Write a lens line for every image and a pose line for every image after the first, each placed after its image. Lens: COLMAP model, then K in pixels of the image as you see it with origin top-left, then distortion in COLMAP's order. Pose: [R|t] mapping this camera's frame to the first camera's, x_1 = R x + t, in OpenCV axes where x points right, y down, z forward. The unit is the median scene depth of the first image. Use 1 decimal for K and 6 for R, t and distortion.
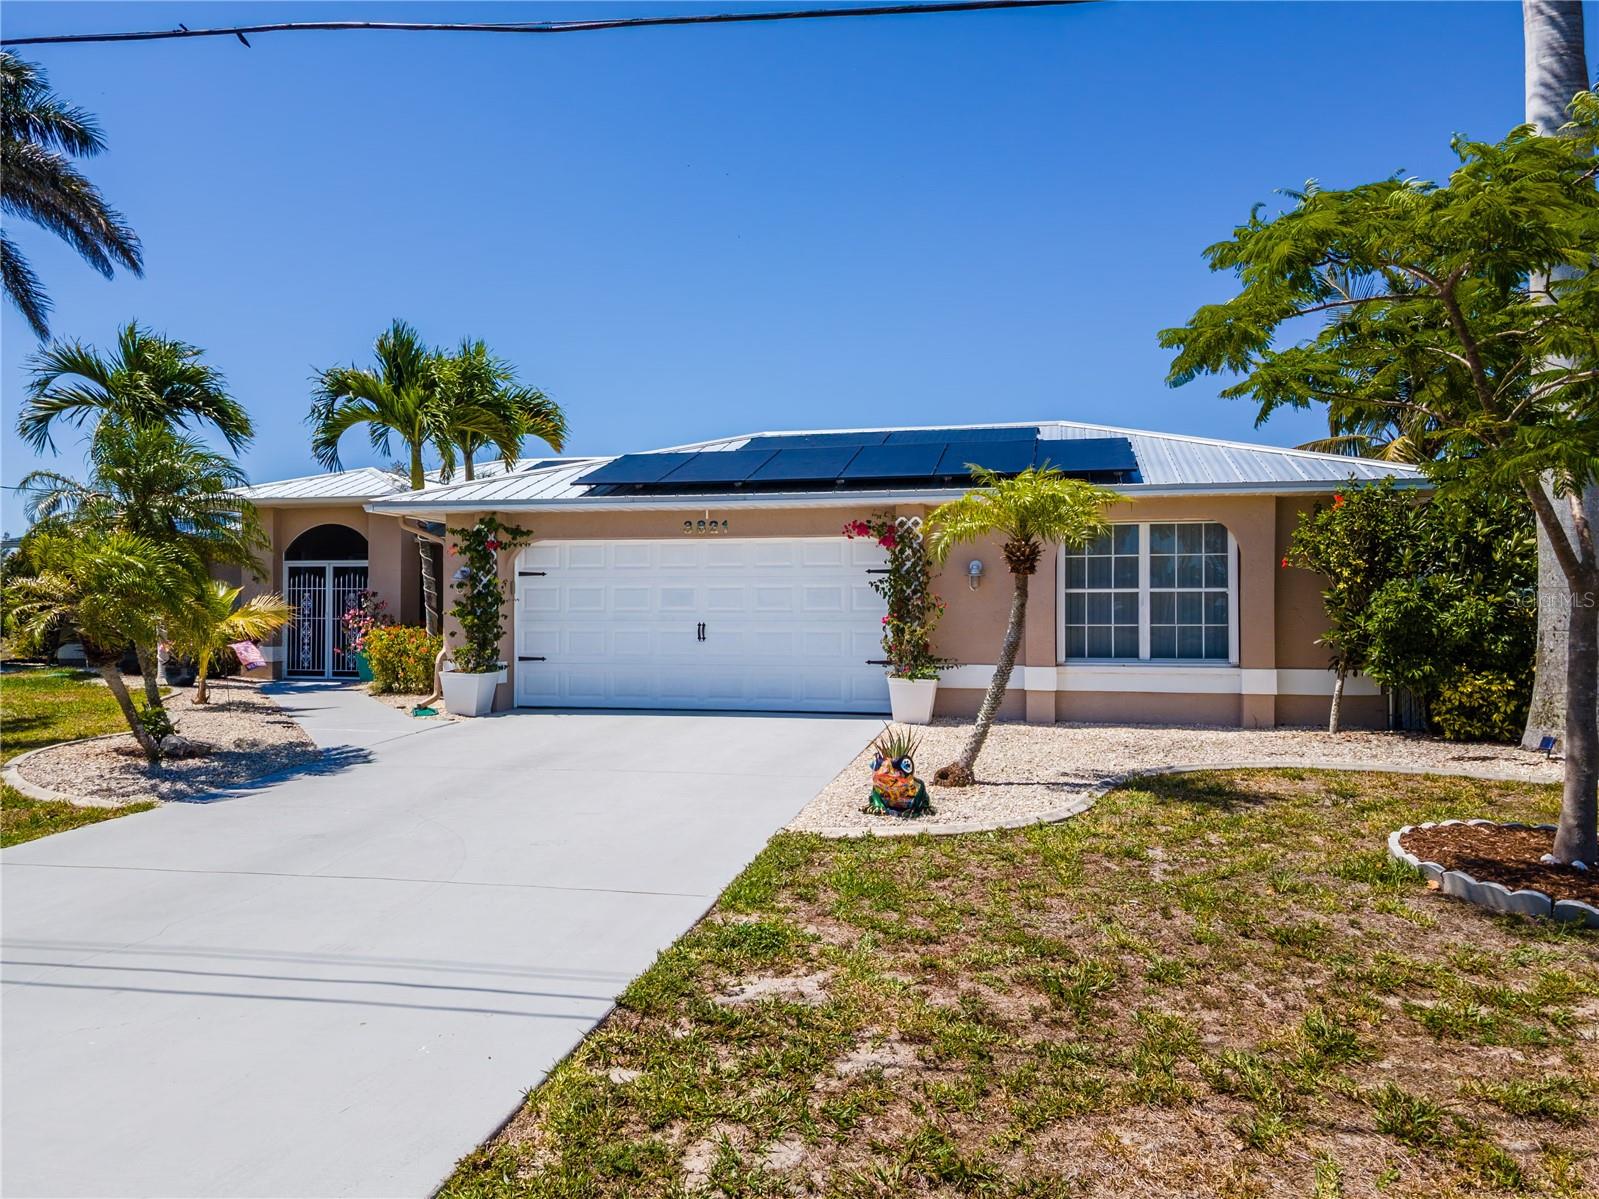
lens RADIAL K [[1162.4, 0, 794.1], [0, 1162.4, 625.5], [0, 0, 1]] dist [0.056491, -0.000101]
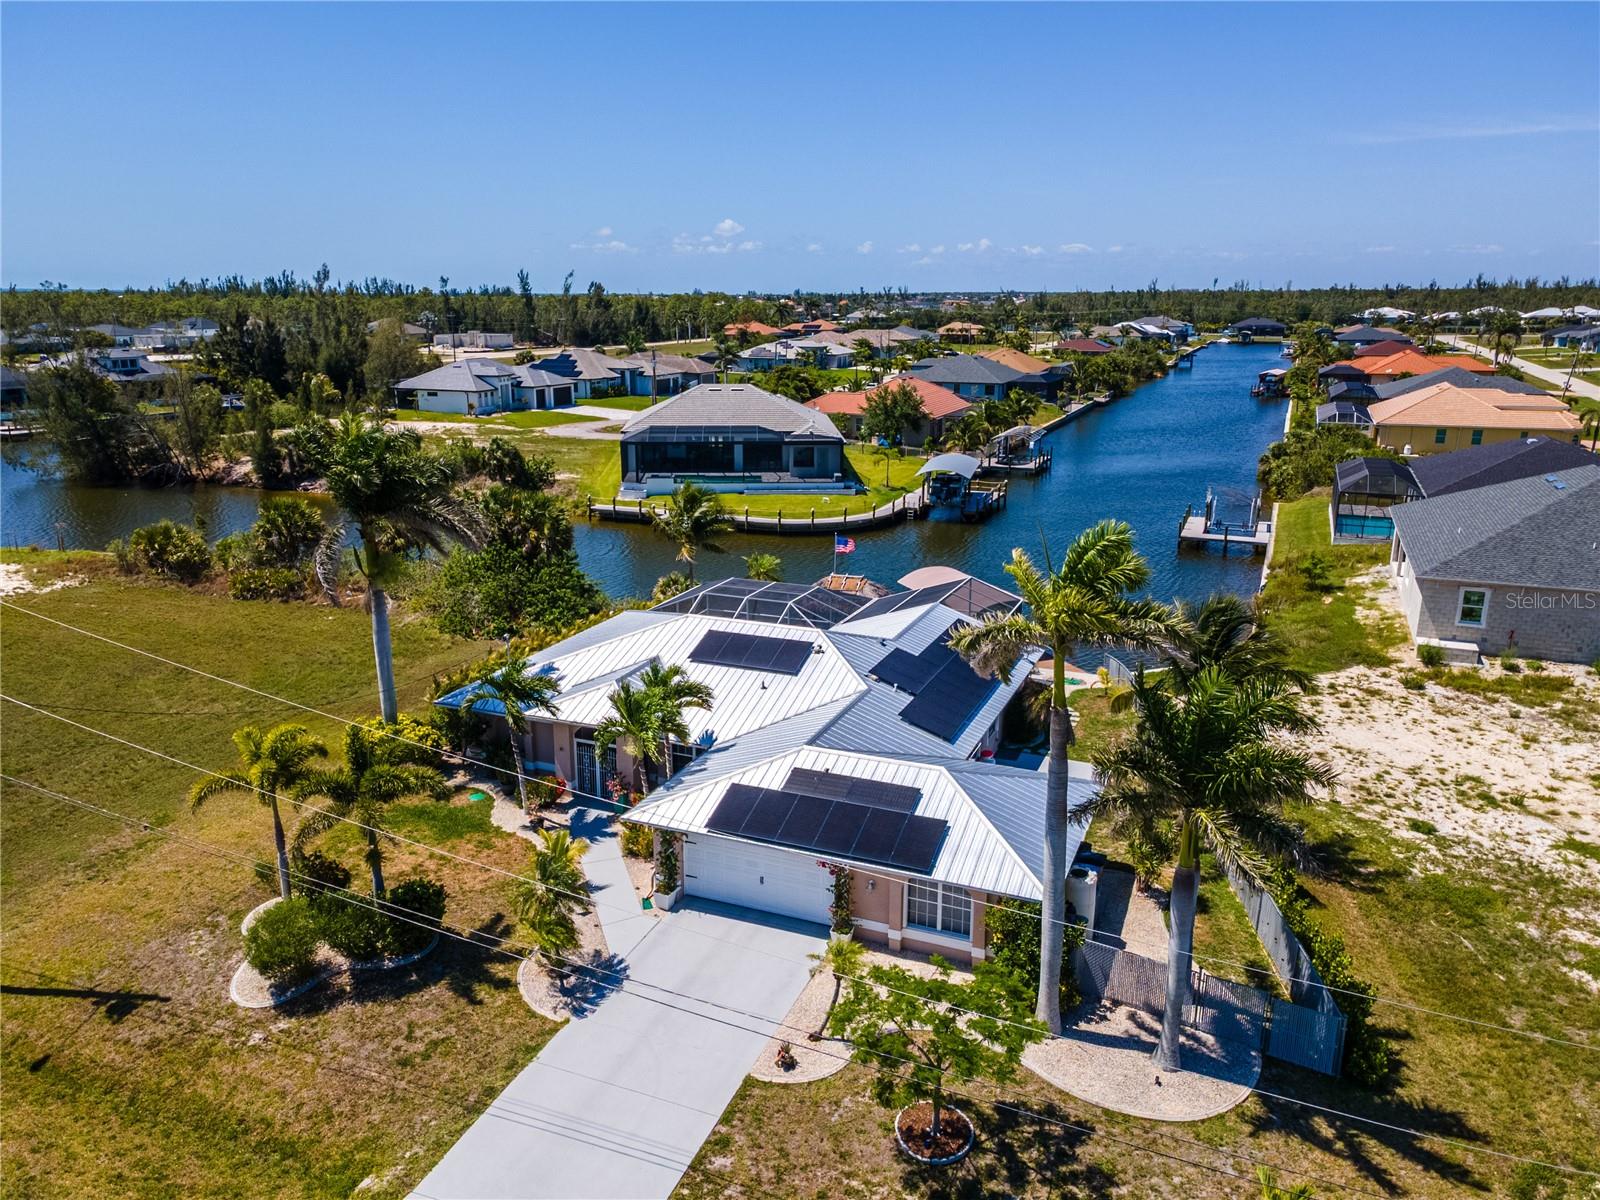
lens RADIAL K [[1169.8, 0, 800.0], [0, 1169.8, 600.0], [0, 0, 1]] dist [0.042321, -0.000898]
pose [[0.985381, 0.042993, -0.164851, 0.381635], [-0.001115, 0.969240, 0.246114, -1.190897], [0.170362, -0.242332, 0.955119, -1.148976]]
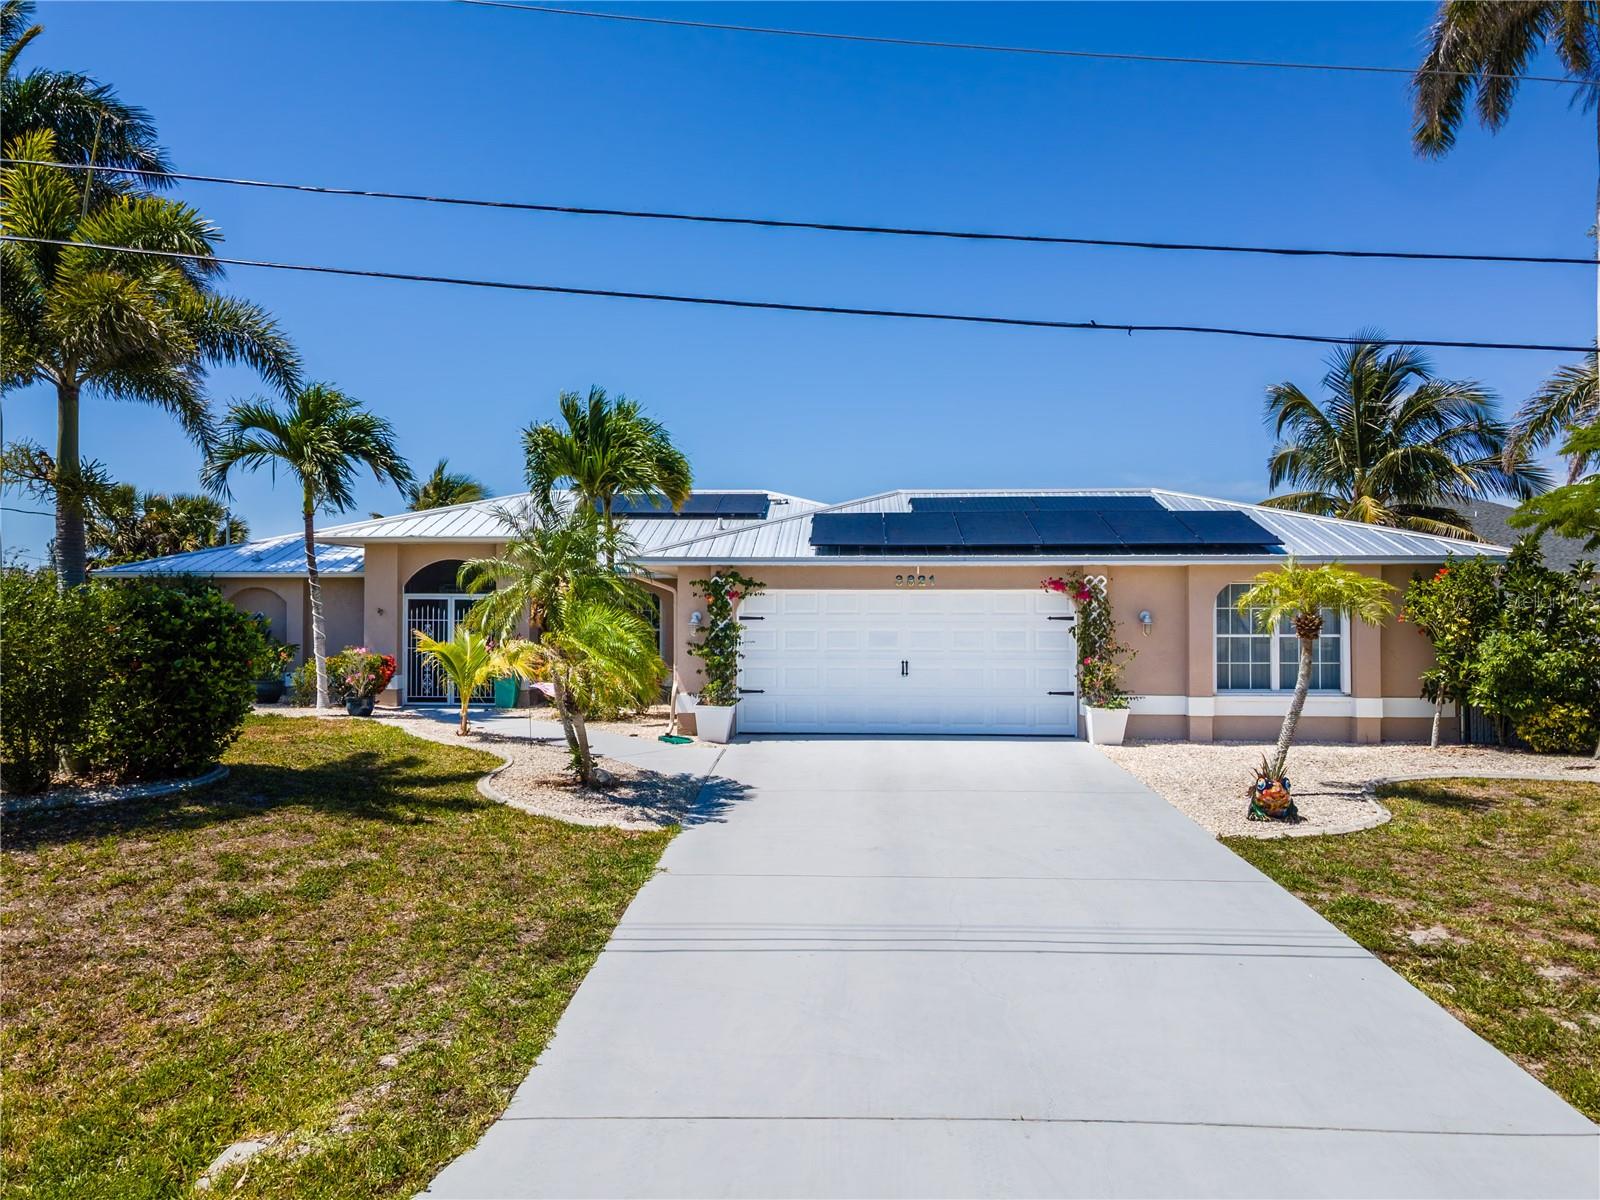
lens RADIAL K [[1169.8, 0, 800.0], [0, 1169.8, 600.0], [0, 0, 1]] dist [0.042321, -0.000898]
pose [[0.984128, 0.001558, 0.177454, -0.429482], [0.001969, 0.999804, -0.019698, -0.044000], [-0.177449, 0.019735, 0.983932, -0.165910]]
